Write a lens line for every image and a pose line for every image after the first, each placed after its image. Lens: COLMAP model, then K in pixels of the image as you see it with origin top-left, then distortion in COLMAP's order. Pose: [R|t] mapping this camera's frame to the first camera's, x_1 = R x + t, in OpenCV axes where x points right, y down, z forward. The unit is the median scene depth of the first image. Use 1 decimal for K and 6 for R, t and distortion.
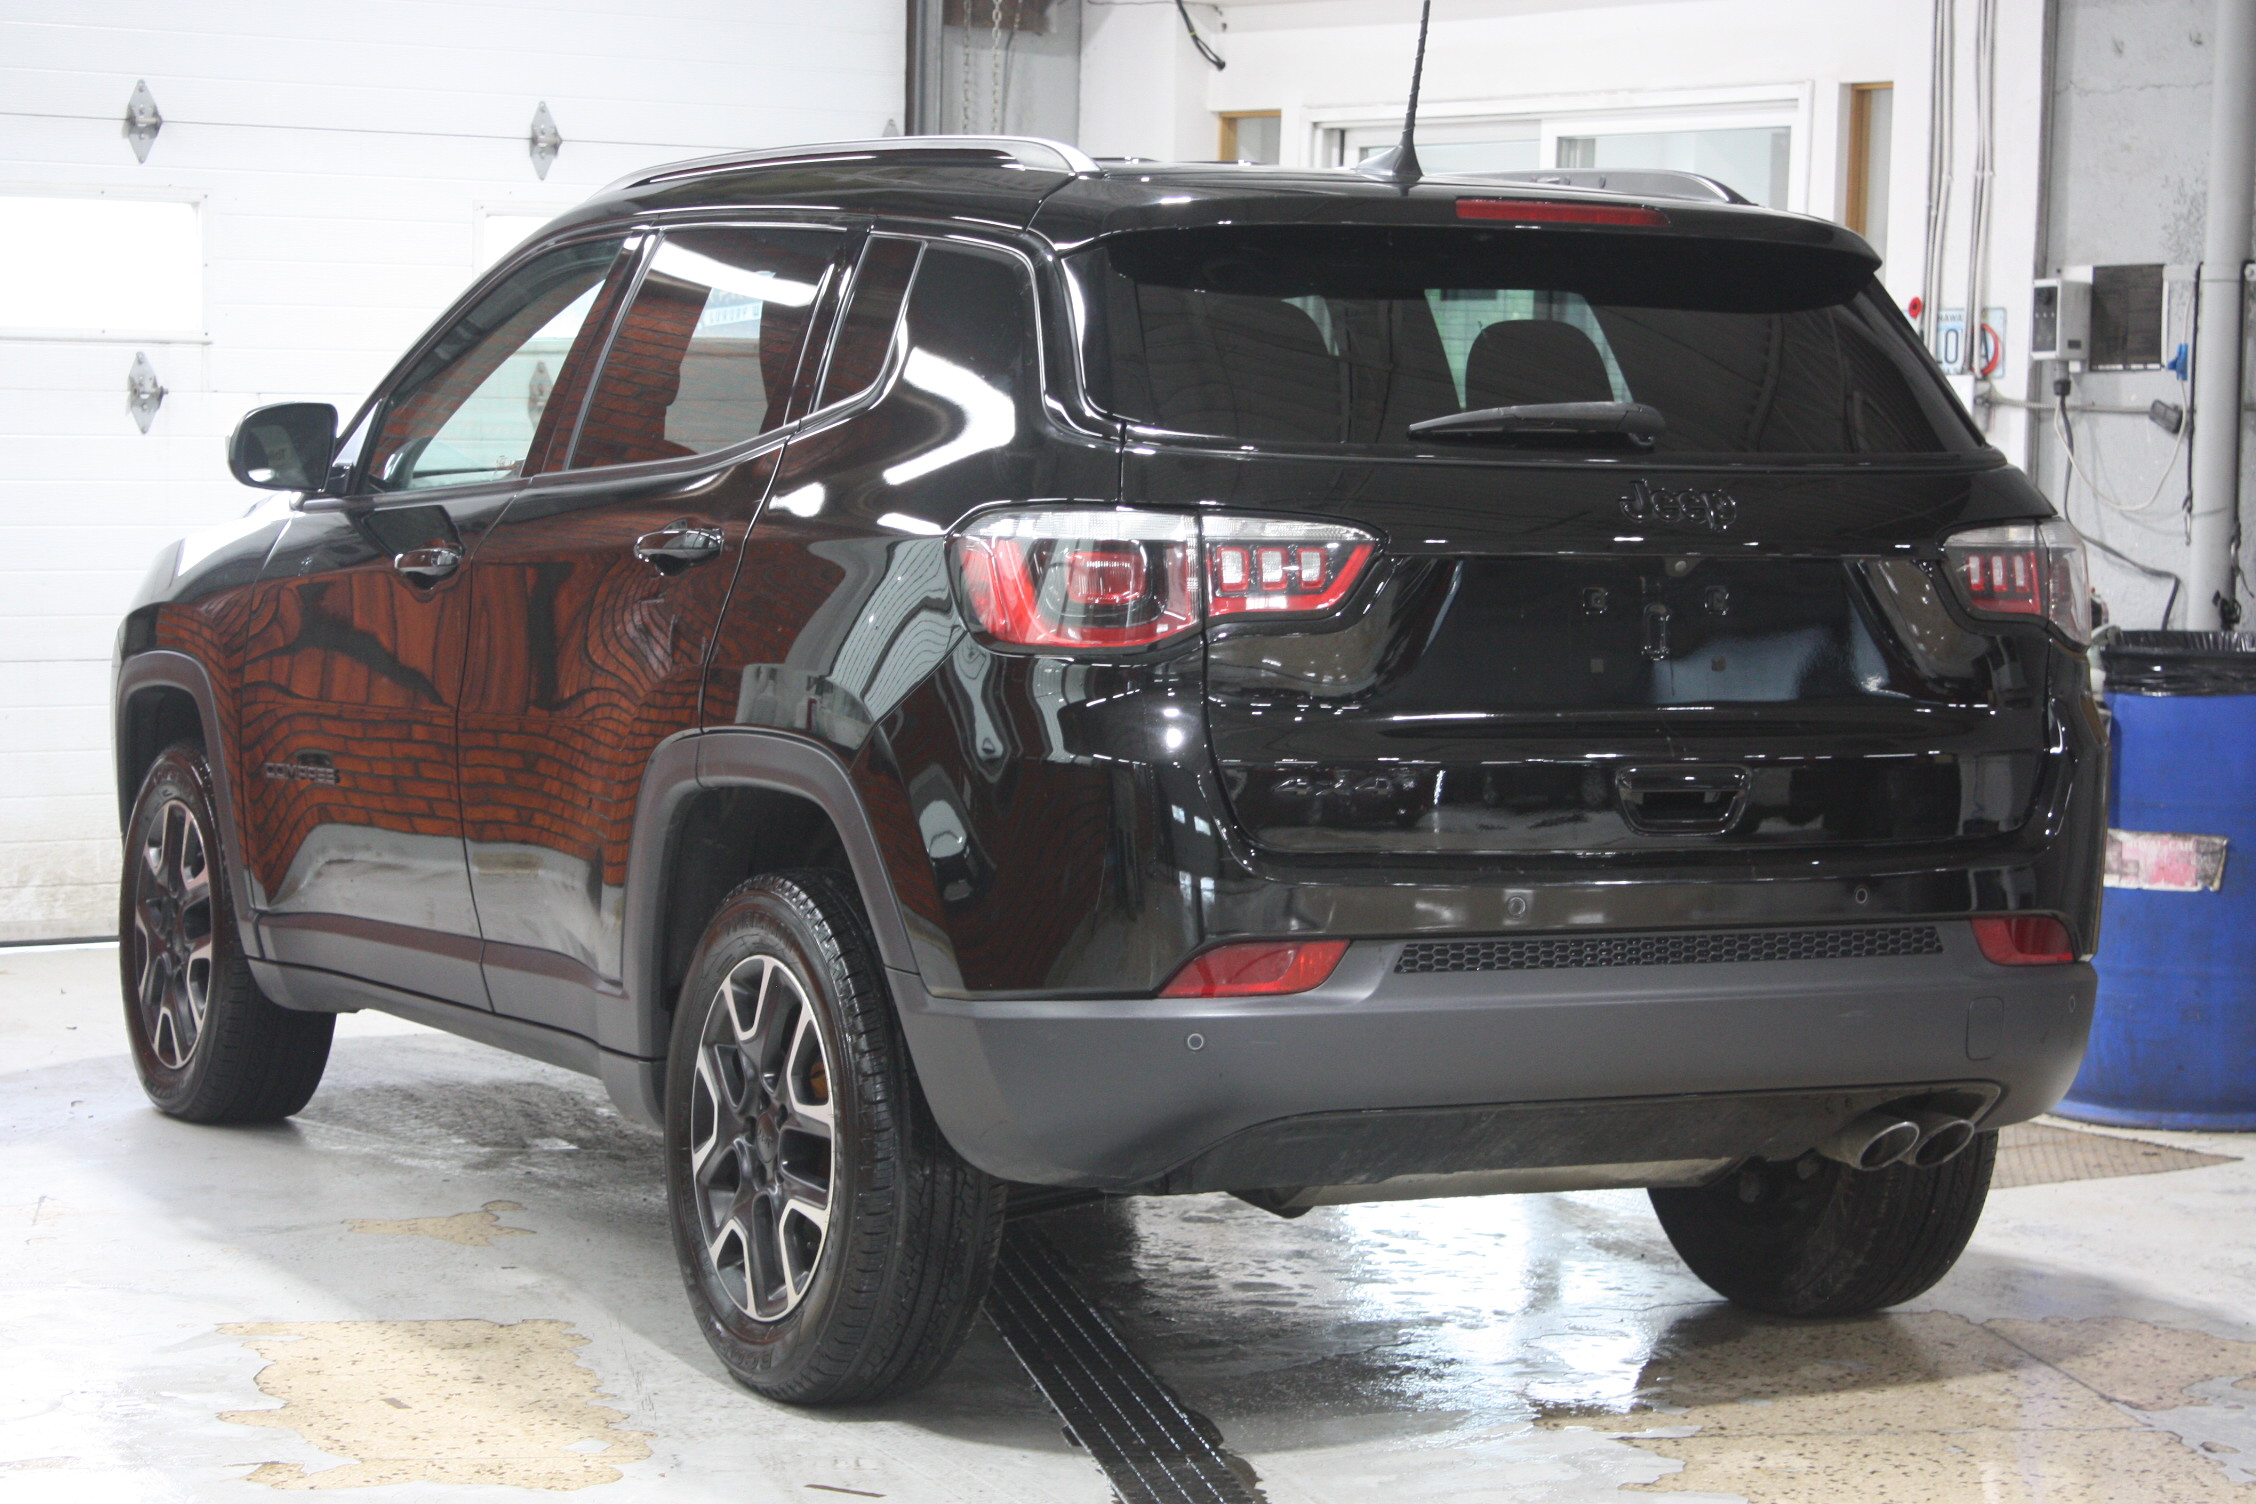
lens RADIAL K [[5280.6, 0, 1128.0], [0, 5280.6, 752.0], [0, 0, 1]] dist [0.007765, 0.293857]
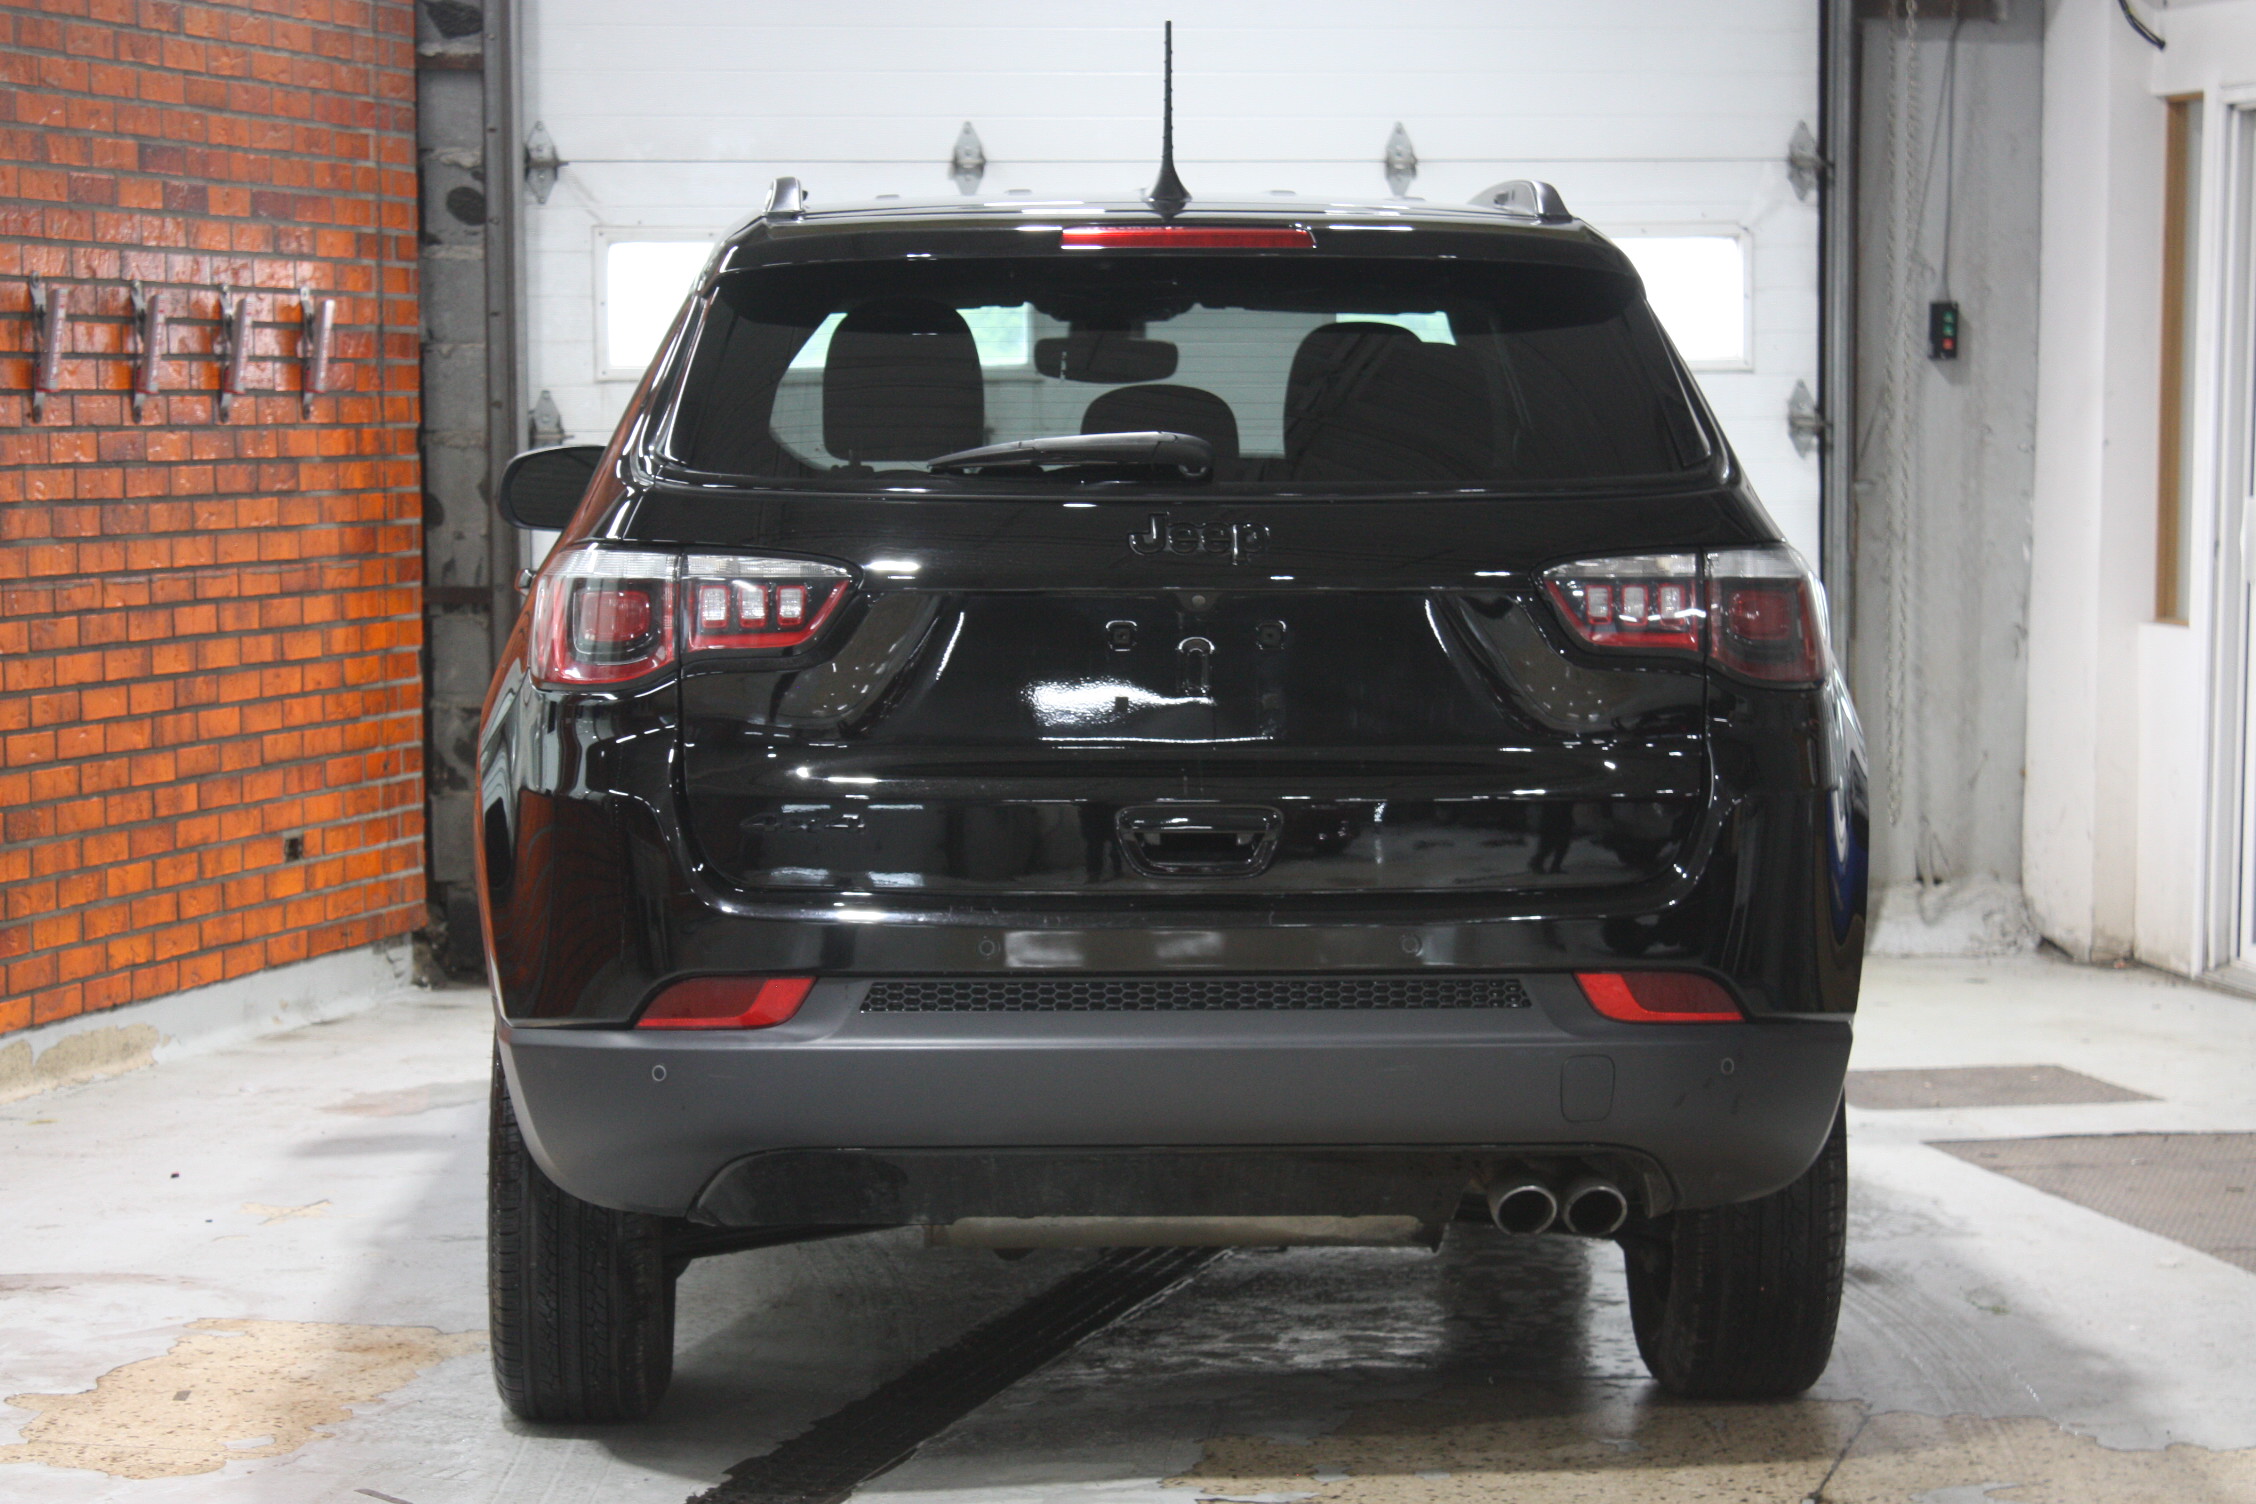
lens RADIAL K [[5161.1, 0, 1128.0], [0, 5161.1, 752.0], [0, 0, 1]] dist [0.301928, 0.687882]
pose [[0.905046, 0.009573, -0.425206, 0.472064], [-0.008410, 0.999954, 0.004614, -0.011117], [0.425231, -0.000600, 0.905085, 0.128233]]
